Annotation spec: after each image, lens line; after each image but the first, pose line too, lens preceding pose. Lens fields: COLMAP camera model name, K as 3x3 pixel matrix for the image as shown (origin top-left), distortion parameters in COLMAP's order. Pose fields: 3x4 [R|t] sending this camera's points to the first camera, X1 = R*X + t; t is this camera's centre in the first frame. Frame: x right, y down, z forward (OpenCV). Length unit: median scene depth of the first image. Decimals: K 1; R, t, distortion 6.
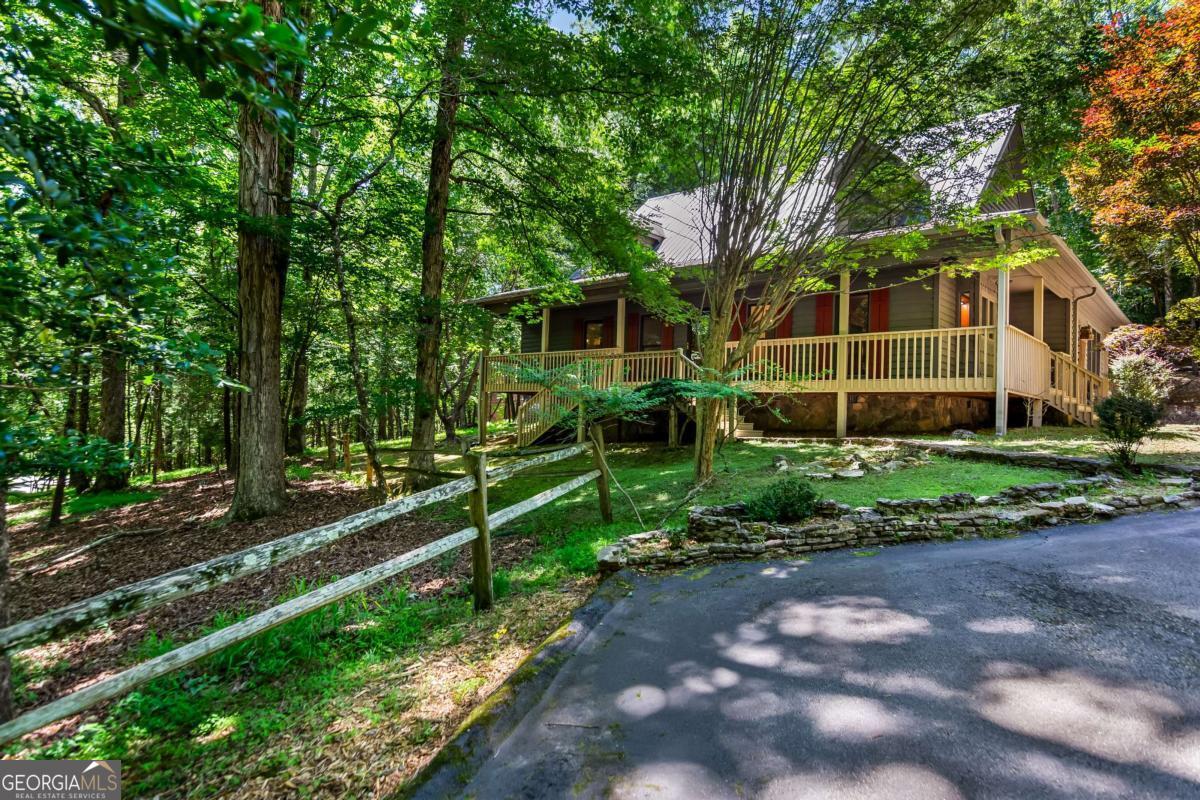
lens RADIAL K [[658.2, 0, 600.0], [0, 658.2, 400.0], [0, 0, 1]] dist [-0.000016, -0.000049]
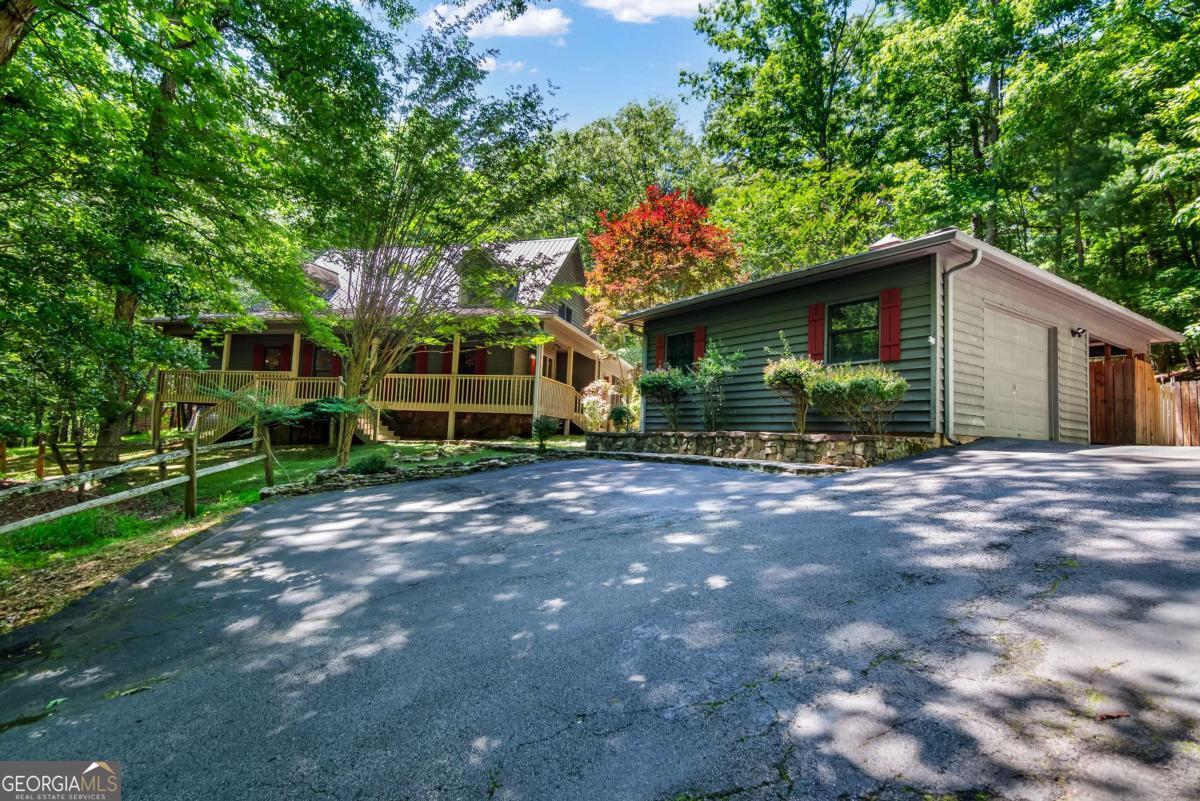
lens RADIAL K [[568.9, 0, 600.0], [0, 568.9, 400.5], [0, 0, 1]] dist [-0.016581, -0.000136]
pose [[0.871476, 0.039899, 0.488813, 0.016005], [-0.026401, 0.999057, -0.034478, -0.001309], [-0.489727, 0.017142, 0.871707, -0.342109]]
